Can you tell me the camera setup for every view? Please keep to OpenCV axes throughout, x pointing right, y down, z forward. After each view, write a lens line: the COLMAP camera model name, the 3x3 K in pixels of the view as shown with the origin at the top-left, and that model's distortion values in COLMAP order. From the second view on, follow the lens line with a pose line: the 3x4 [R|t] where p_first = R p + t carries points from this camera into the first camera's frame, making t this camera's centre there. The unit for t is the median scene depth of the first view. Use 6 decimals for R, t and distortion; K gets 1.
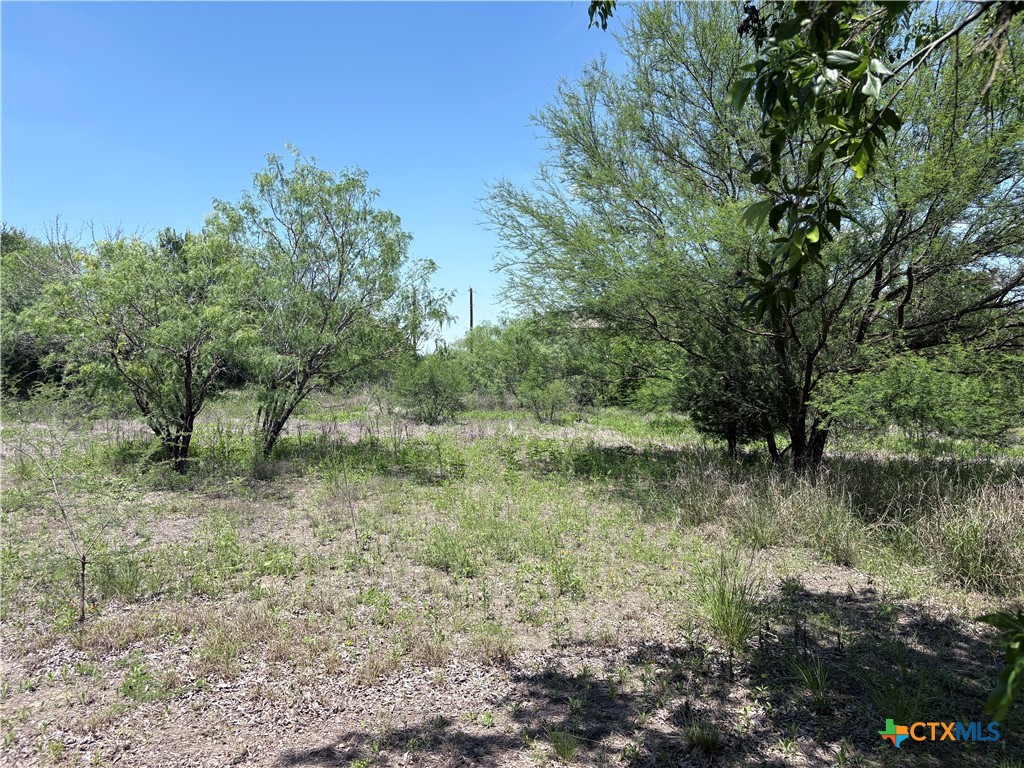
lens RADIAL K [[767.1, 0, 509.5], [0, 767.1, 386.1], [0, 0, 1]] dist [0.029919, -0.036159]
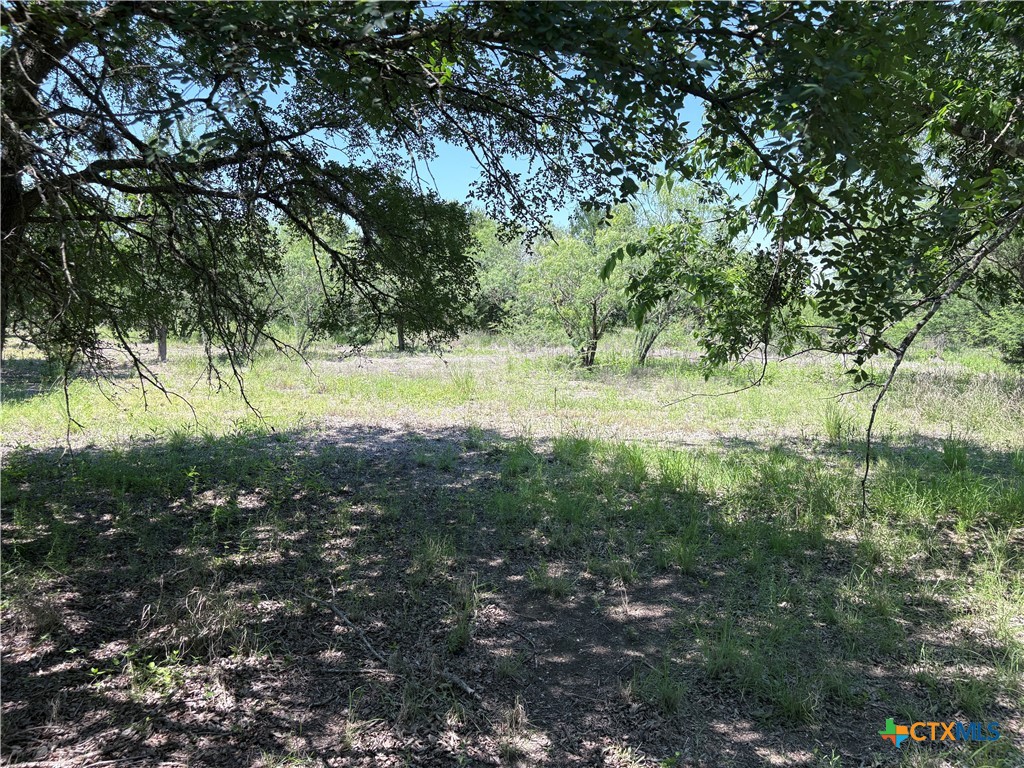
lens RADIAL K [[767.1, 0, 509.5], [0, 767.1, 386.1], [0, 0, 1]] dist [0.029919, -0.036159]
pose [[0.876667, 0.044803, -0.479008, 0.263576], [-0.009543, 0.997078, 0.075795, 0.019049], [0.481004, -0.061876, 0.874532, -0.649968]]
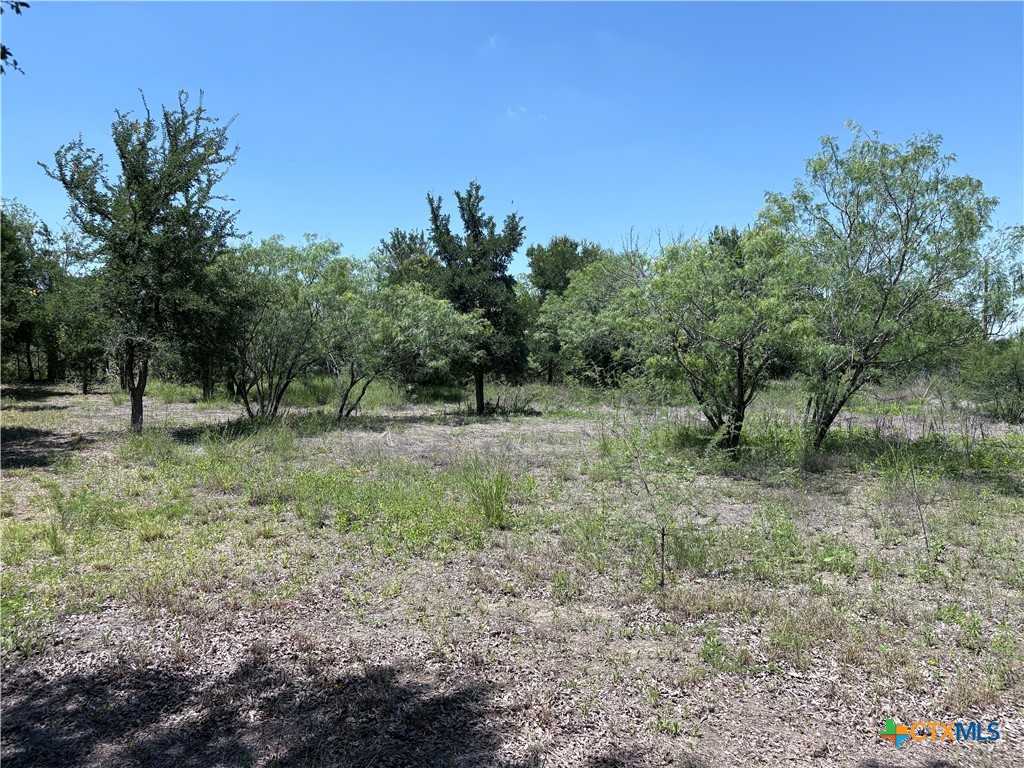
lens RADIAL K [[767.1, 0, 509.5], [0, 767.1, 386.1], [0, 0, 1]] dist [0.029919, -0.036159]
pose [[0.781965, 0.010510, -0.623234, -0.016460], [-0.002610, 0.999904, 0.013588, -0.000640], [0.623317, -0.008999, 0.781917, -0.007308]]
